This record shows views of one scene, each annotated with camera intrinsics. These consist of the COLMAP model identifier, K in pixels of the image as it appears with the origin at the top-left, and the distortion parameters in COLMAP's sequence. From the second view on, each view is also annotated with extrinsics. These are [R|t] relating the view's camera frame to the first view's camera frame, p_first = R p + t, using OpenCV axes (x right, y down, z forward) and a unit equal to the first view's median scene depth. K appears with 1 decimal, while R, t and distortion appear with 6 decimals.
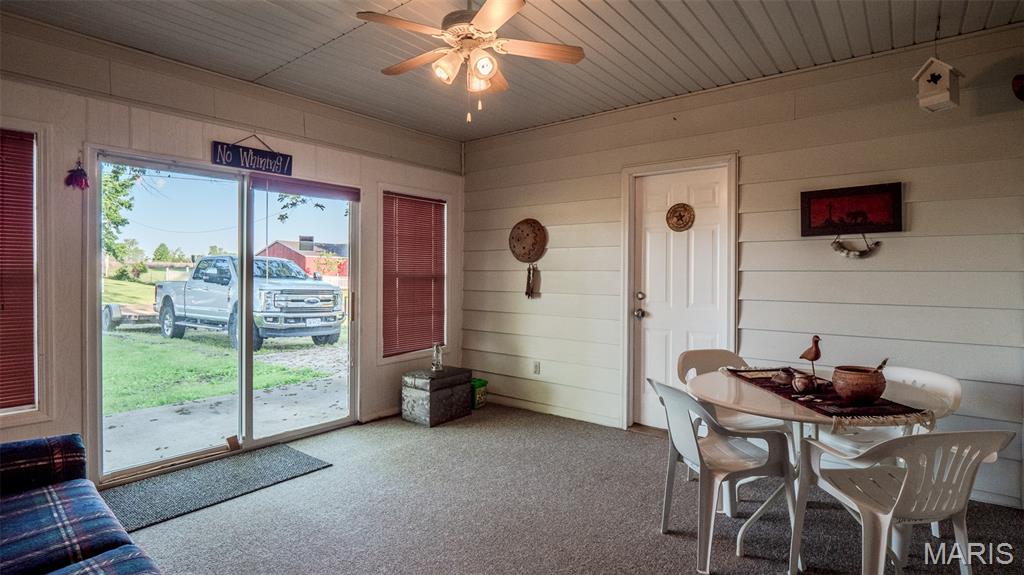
lens RADIAL K [[511.9, 0, 517.0], [0, 511.9, 285.3], [0, 0, 1]] dist [-0.020307, -0.001010]
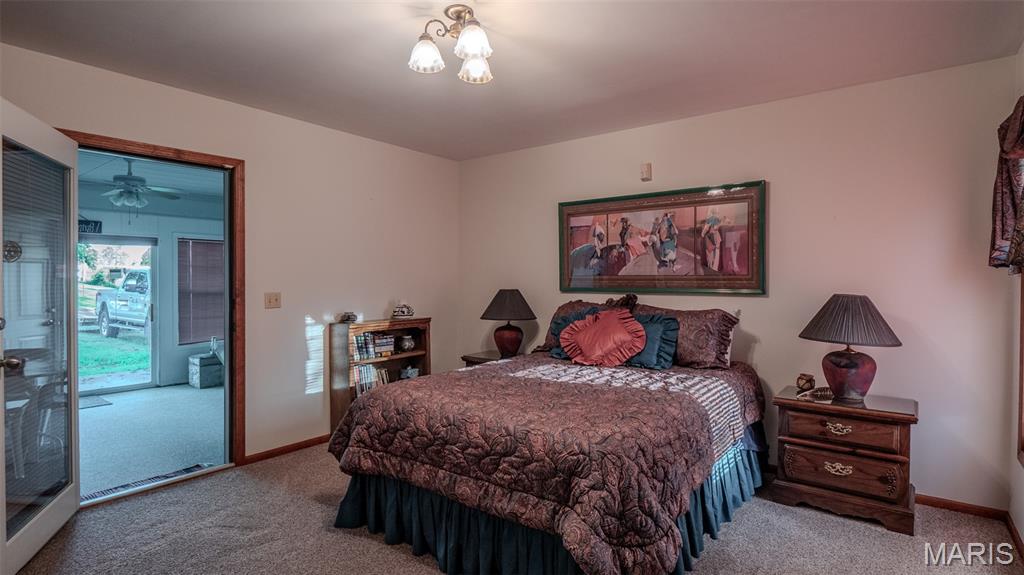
lens RADIAL K [[511.9, 0, 507.0], [0, 511.9, 284.3], [0, 0, 1]] dist [-0.020307, -0.001010]
pose [[0.999969, 0.006672, 0.004168, 0.276944], [-0.006610, 0.999868, -0.014817, -0.010297], [-0.004266, 0.014789, 0.999882, -0.206714]]
